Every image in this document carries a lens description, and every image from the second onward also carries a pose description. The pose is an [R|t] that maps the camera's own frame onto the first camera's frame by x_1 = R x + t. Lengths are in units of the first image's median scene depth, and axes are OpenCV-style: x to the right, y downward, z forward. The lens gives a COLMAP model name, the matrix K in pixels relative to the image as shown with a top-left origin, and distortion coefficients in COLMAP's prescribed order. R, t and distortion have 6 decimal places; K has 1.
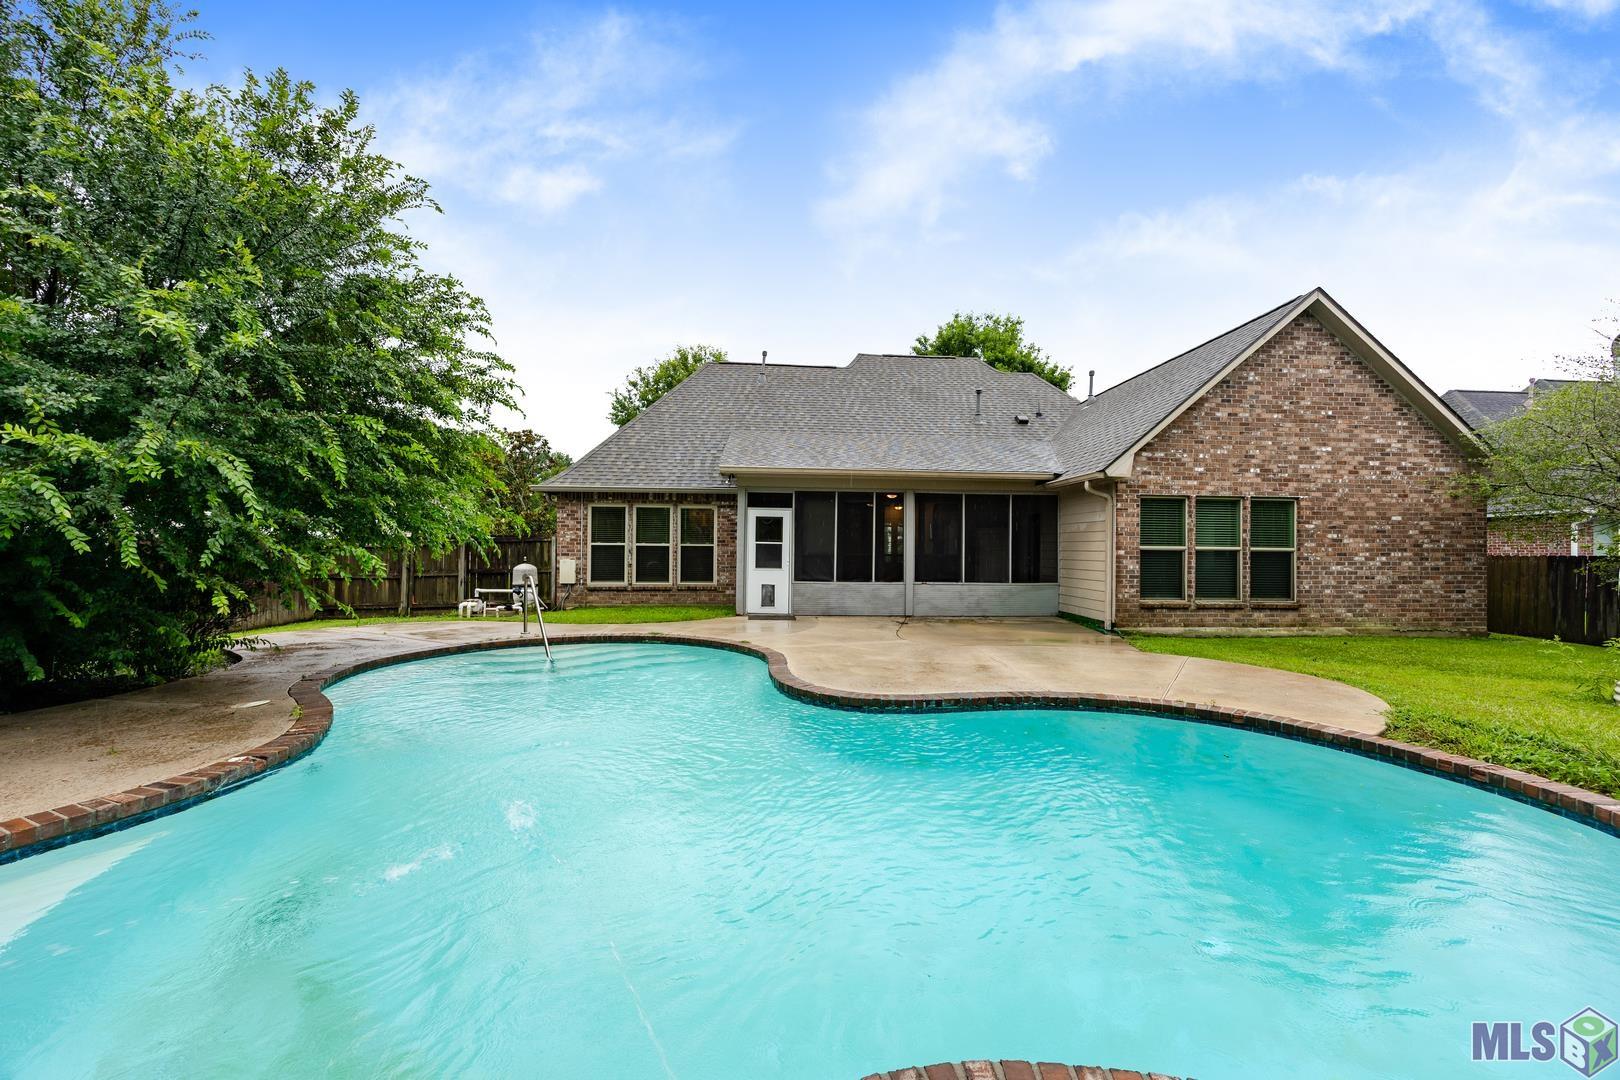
lens RADIAL K [[623.6, 0, 810.0], [0, 623.6, 543.1], [0, 0, 1]] dist [0.002270, 0.000127]
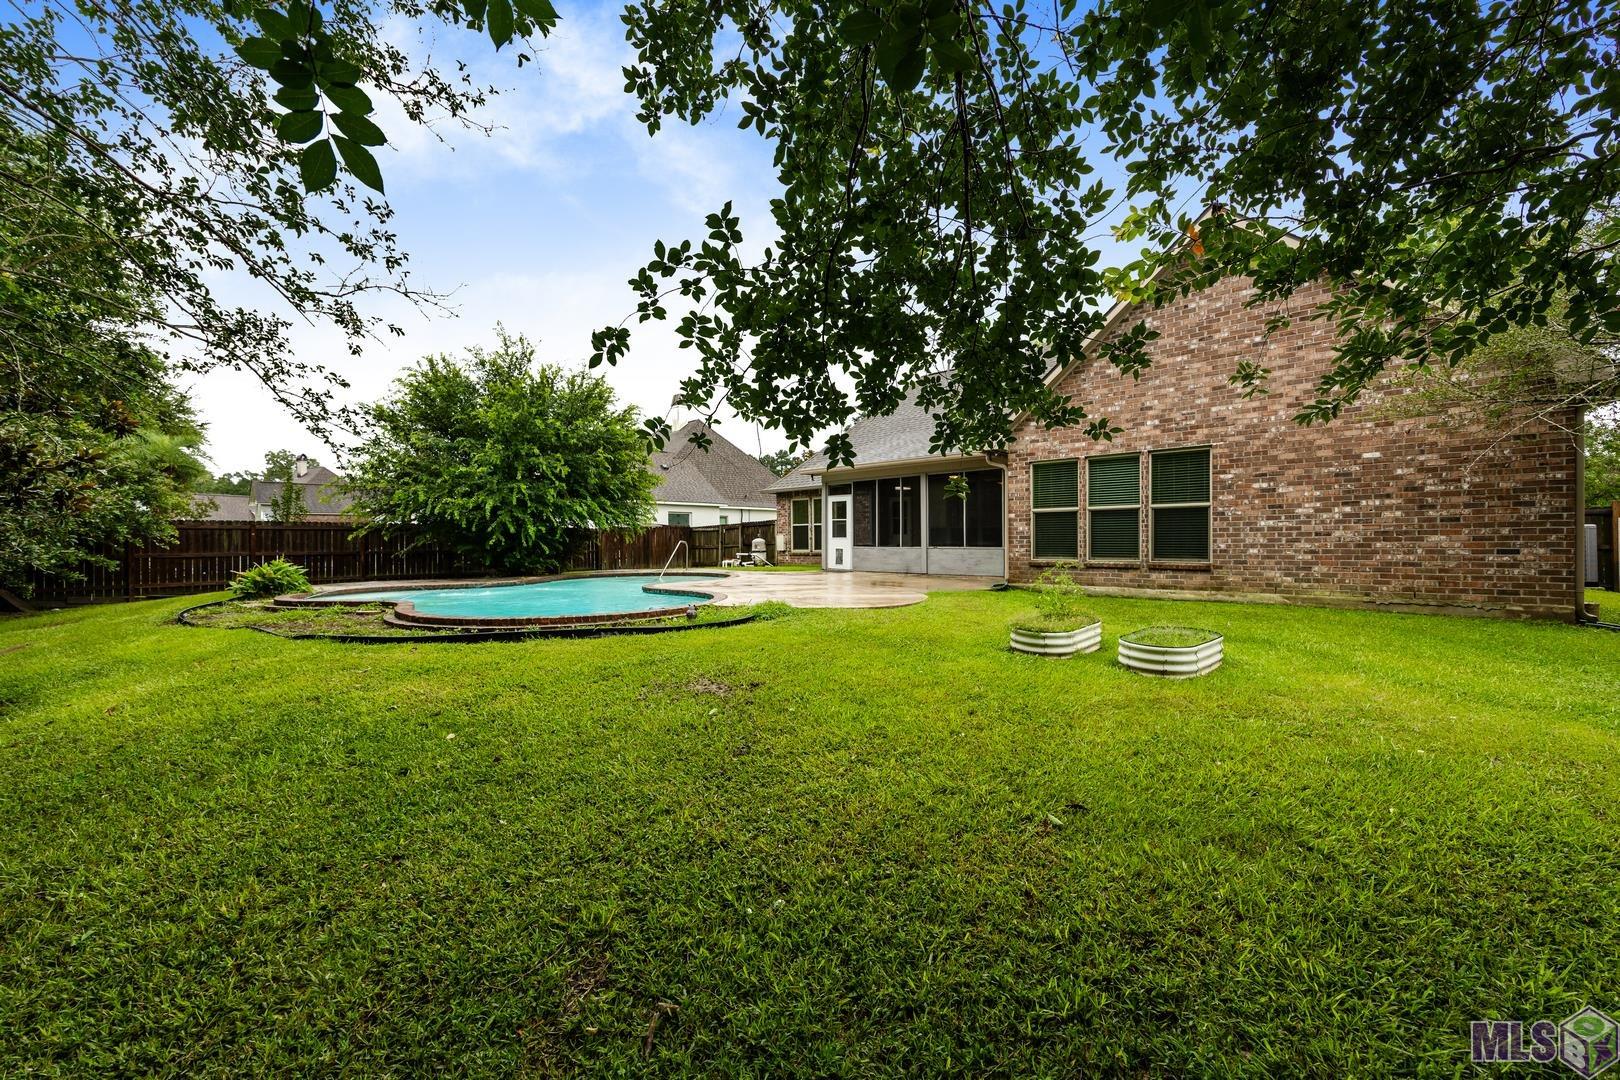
lens RADIAL K [[623.6, 0, 808.4], [0, 623.6, 542.7], [0, 0, 1]] dist [0.002270, 0.000127]
pose [[0.677544, -0.011636, -0.735390, 1.040623], [0.024332, 0.999682, 0.006600, 0.045606], [0.735080, -0.022366, 0.677611, -0.021982]]
